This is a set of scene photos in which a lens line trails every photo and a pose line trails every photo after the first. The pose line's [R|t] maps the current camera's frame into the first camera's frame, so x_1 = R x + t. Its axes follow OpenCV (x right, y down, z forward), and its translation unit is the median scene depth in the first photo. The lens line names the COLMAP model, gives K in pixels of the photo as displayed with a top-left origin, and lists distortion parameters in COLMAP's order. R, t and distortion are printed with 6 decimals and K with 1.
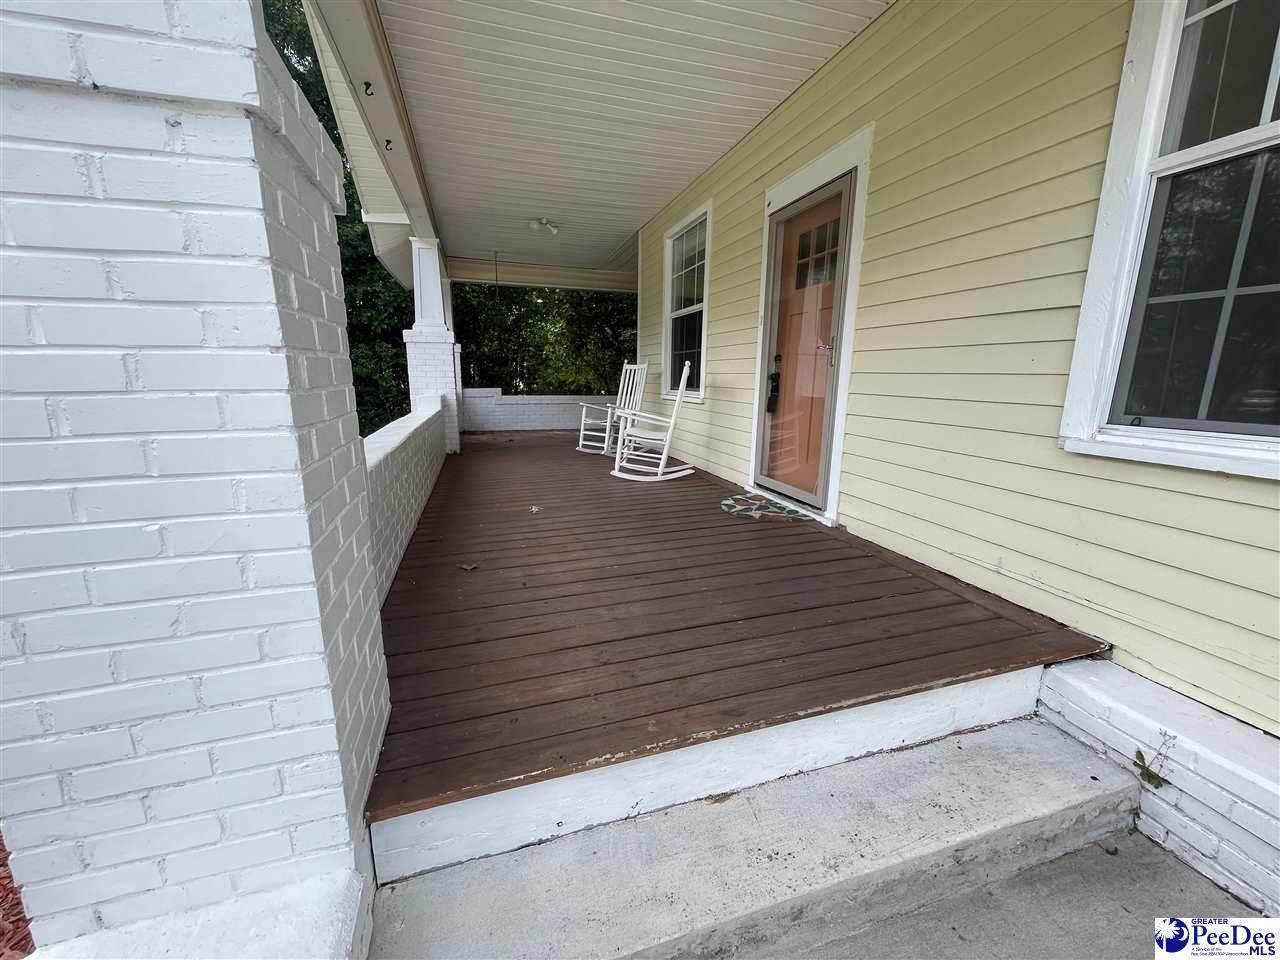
lens RADIAL K [[516.8, 0, 637.6], [0, 516.8, 483.9], [0, 0, 1]] dist [-0.000694, -0.000524]
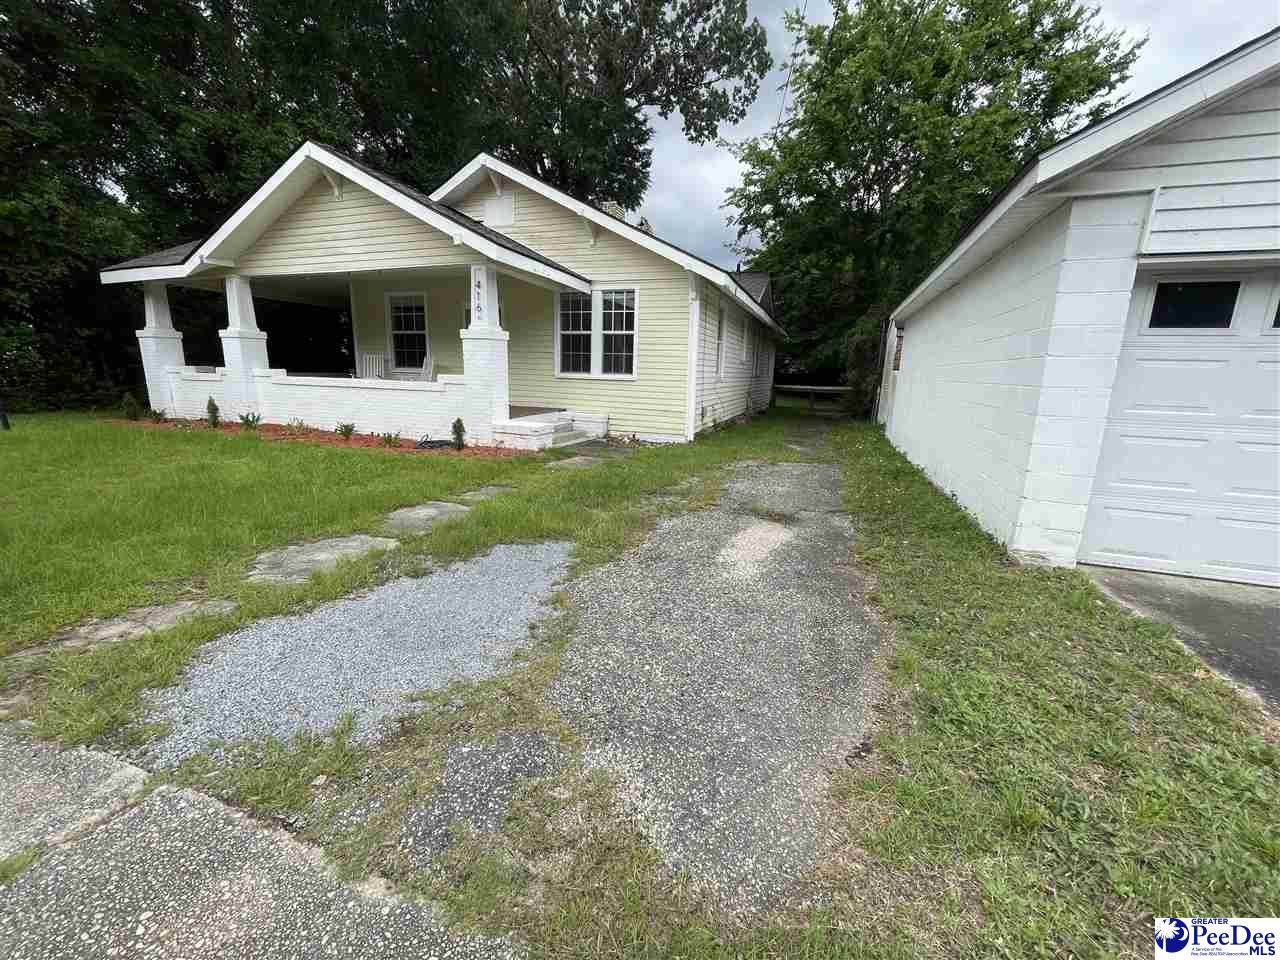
lens RADIAL K [[516.8, 0, 637.6], [0, 516.8, 483.9], [0, 0, 1]] dist [-0.000694, -0.000524]
pose [[0.602130, -0.152510, 0.783696, -2.214623], [0.140499, 0.986508, 0.084029, 0.499922], [-0.785939, 0.059512, 0.615434, -2.130739]]
